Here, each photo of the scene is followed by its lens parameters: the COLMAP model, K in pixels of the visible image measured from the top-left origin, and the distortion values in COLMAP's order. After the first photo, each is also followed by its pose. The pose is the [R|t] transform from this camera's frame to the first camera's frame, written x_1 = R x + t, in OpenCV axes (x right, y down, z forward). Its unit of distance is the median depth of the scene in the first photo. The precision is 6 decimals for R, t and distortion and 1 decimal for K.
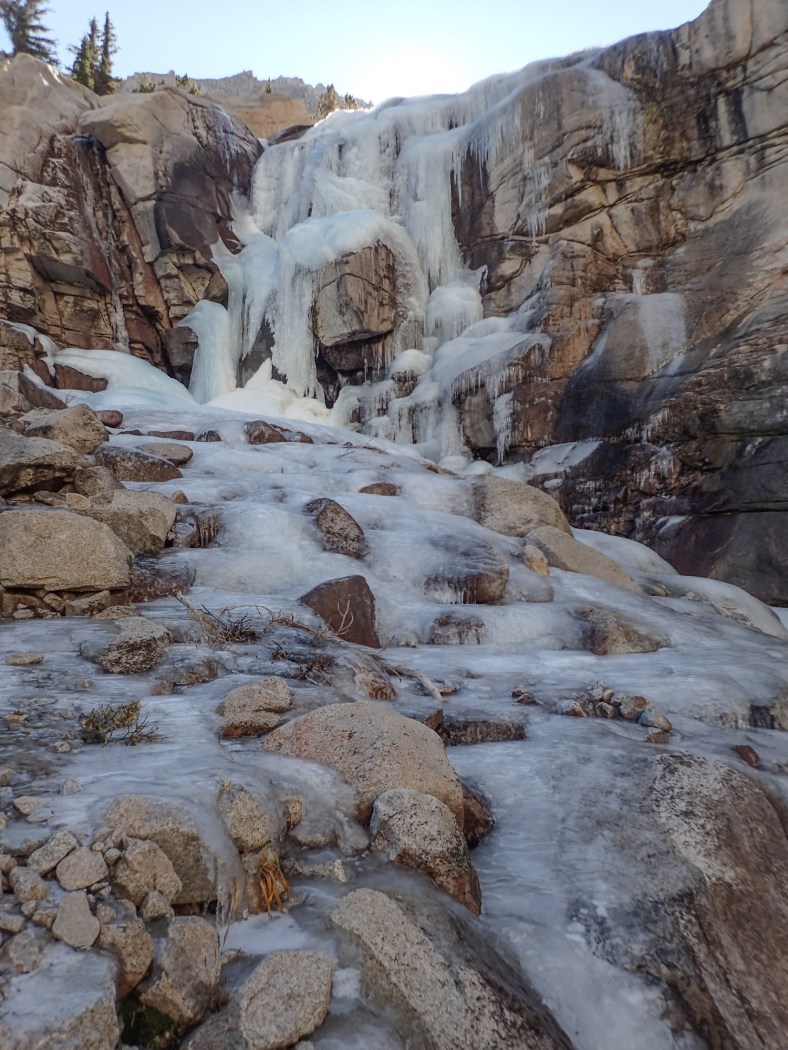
lens RADIAL K [[751.7, 0, 393.7], [0, 751.7, 525.1], [0, 0, 1]] dist [-0.001084, 0.002166]
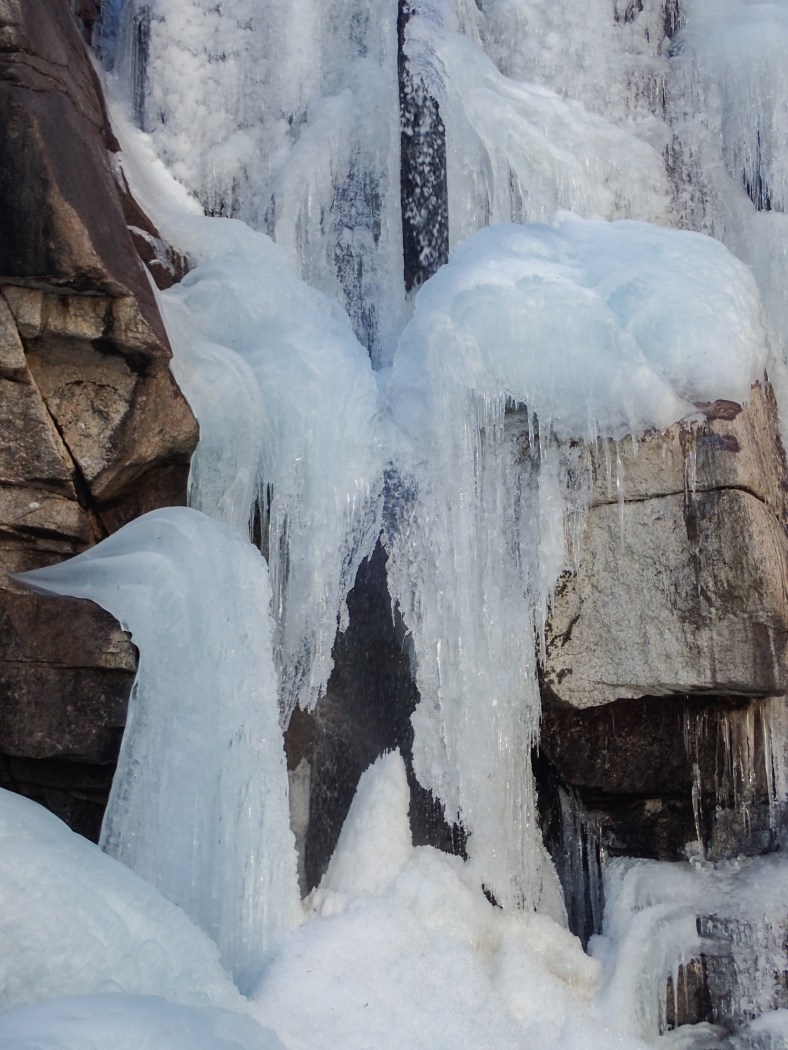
lens RADIAL K [[1924.5, 0, 393.7], [0, 1924.5, 525.1], [0, 0, 1]] dist [-0.044951, 0.000000]
pose [[0.932768, 0.101371, 0.345930, -0.394570], [-0.057249, 0.989124, -0.135483, -0.205838], [-0.355902, 0.106570, 0.928427, 0.374702]]
